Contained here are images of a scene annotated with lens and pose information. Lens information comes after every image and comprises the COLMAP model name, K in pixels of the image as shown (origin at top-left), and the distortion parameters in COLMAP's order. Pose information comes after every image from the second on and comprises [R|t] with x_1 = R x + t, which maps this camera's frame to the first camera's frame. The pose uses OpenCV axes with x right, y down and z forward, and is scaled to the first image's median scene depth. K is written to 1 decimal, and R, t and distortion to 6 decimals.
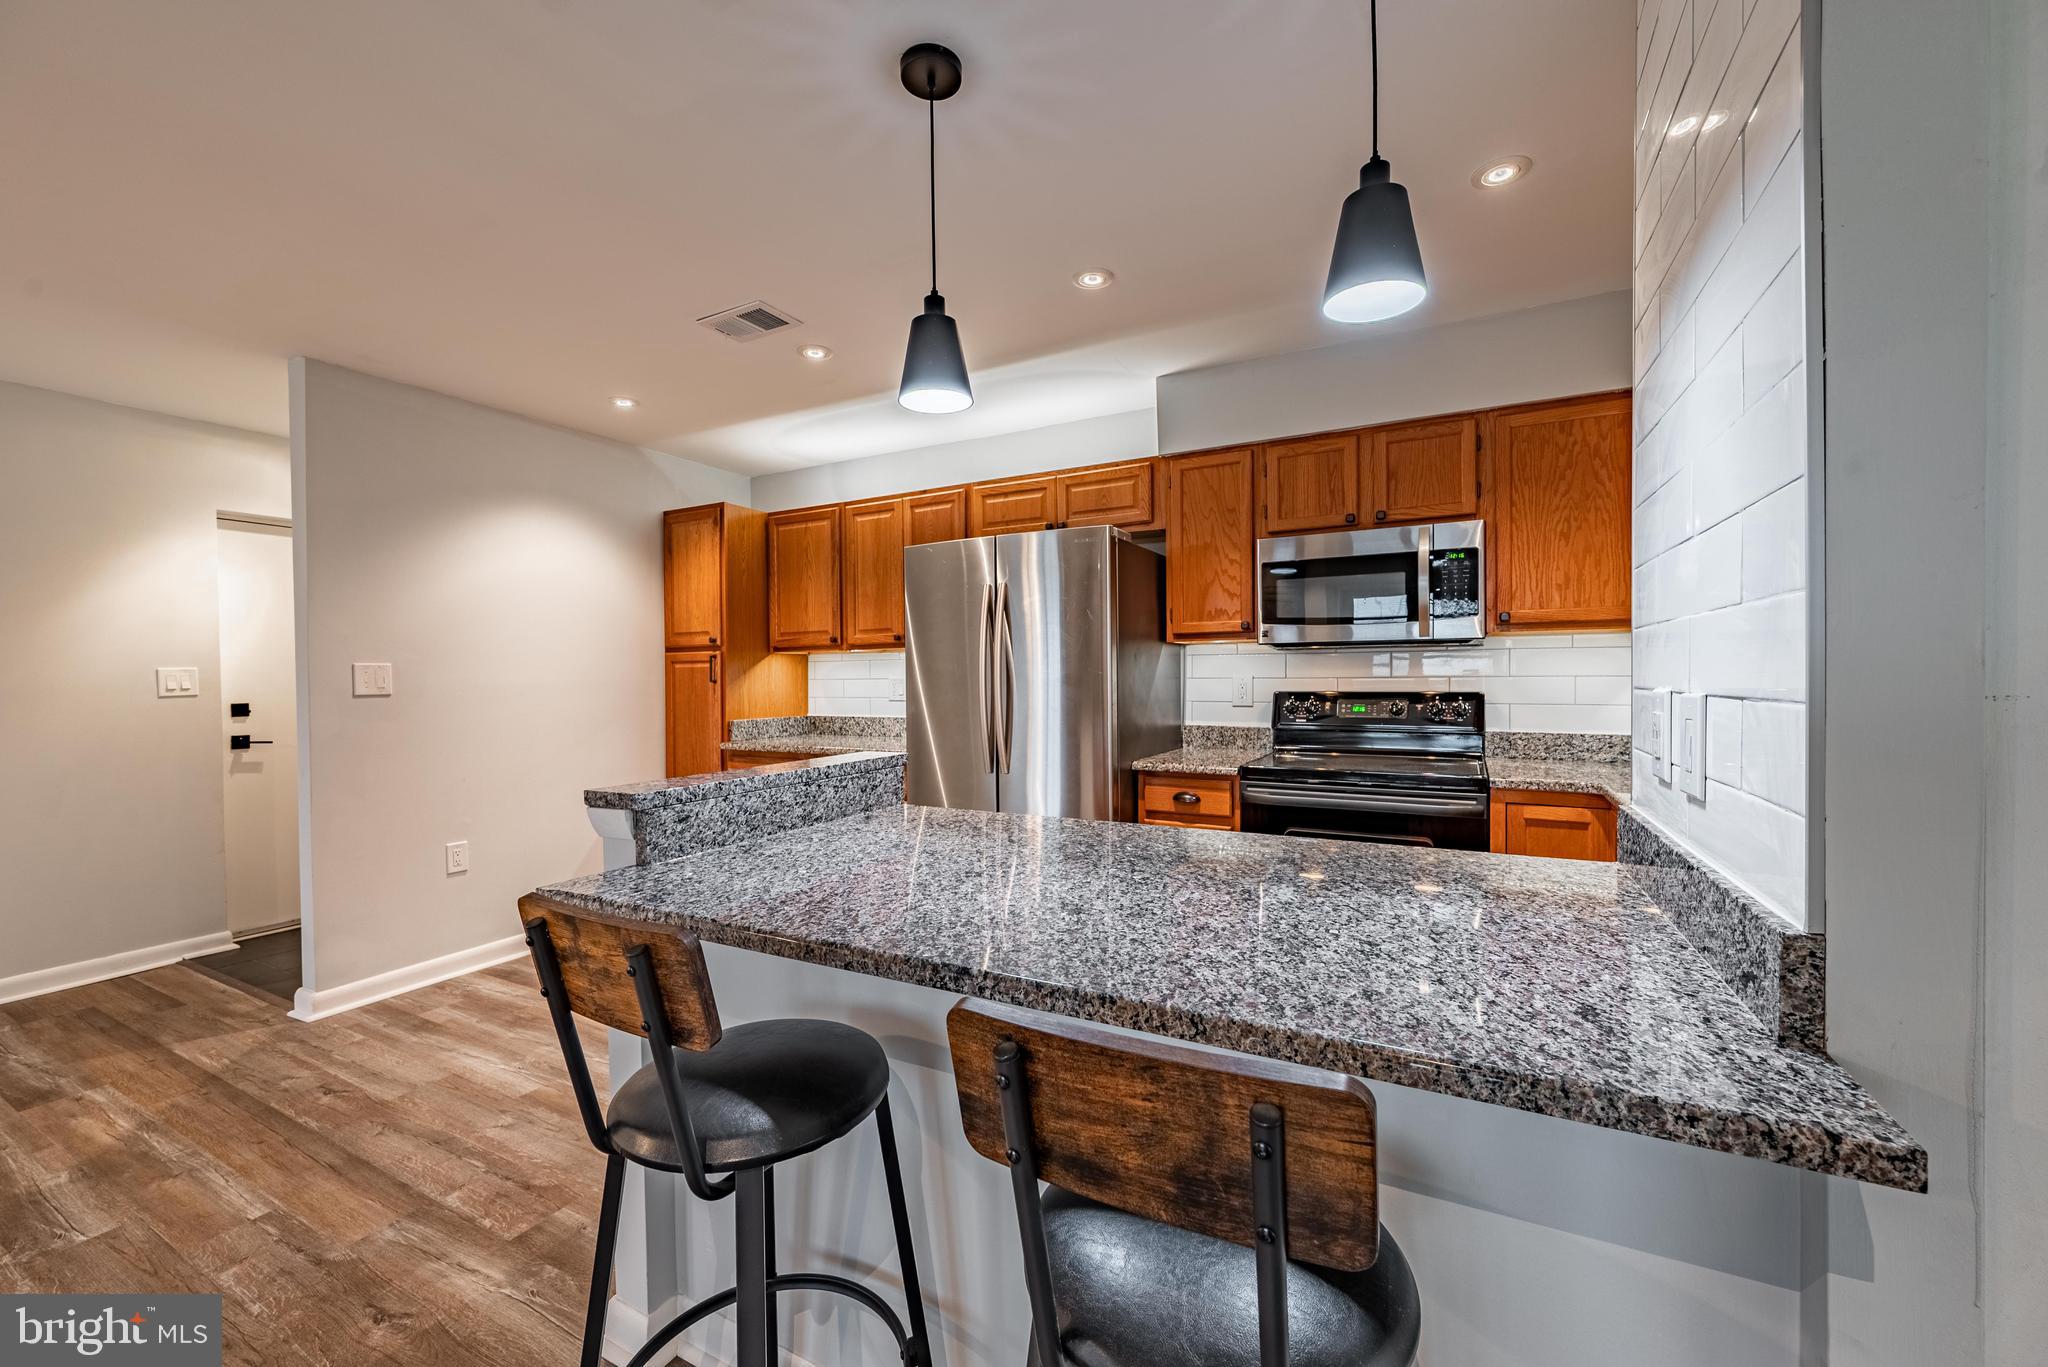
lens RADIAL K [[808.8, 0, 1019.4], [0, 808.8, 686.4], [0, 0, 1]] dist [-0.000227, 0.000085]
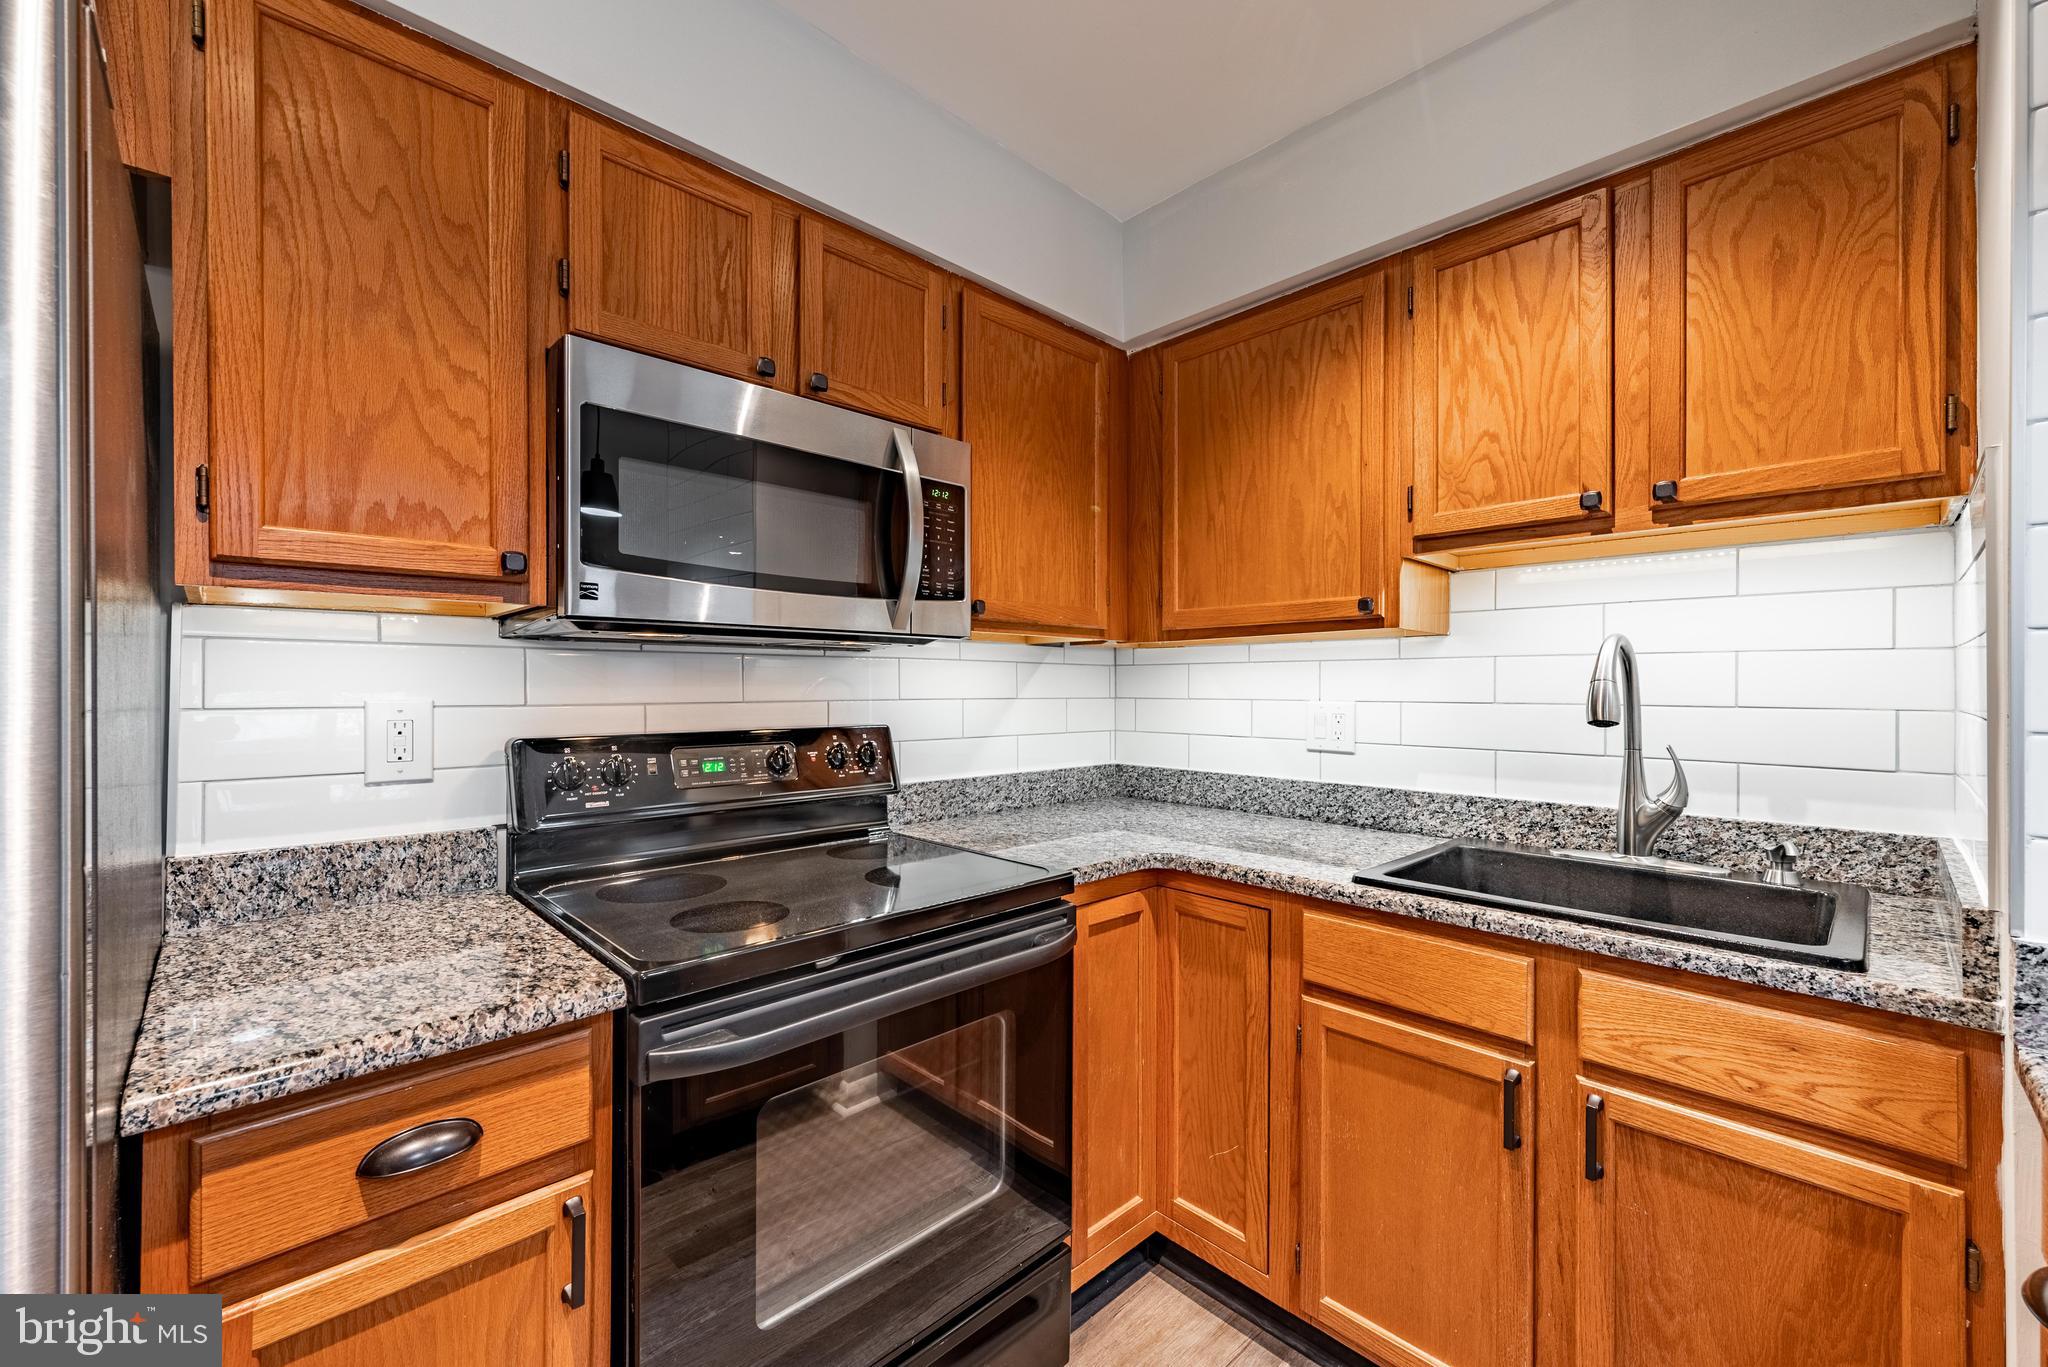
lens RADIAL K [[816.8, 0, 1026.9], [0, 816.8, 685.7], [0, 0, 1]] dist [0.000576, 0.000220]
pose [[0.293748, 0.009834, 0.955832, -0.000896], [0.009549, 0.999867, -0.013221, -0.013637], [-0.955835, 0.013011, 0.293615, 0.701876]]
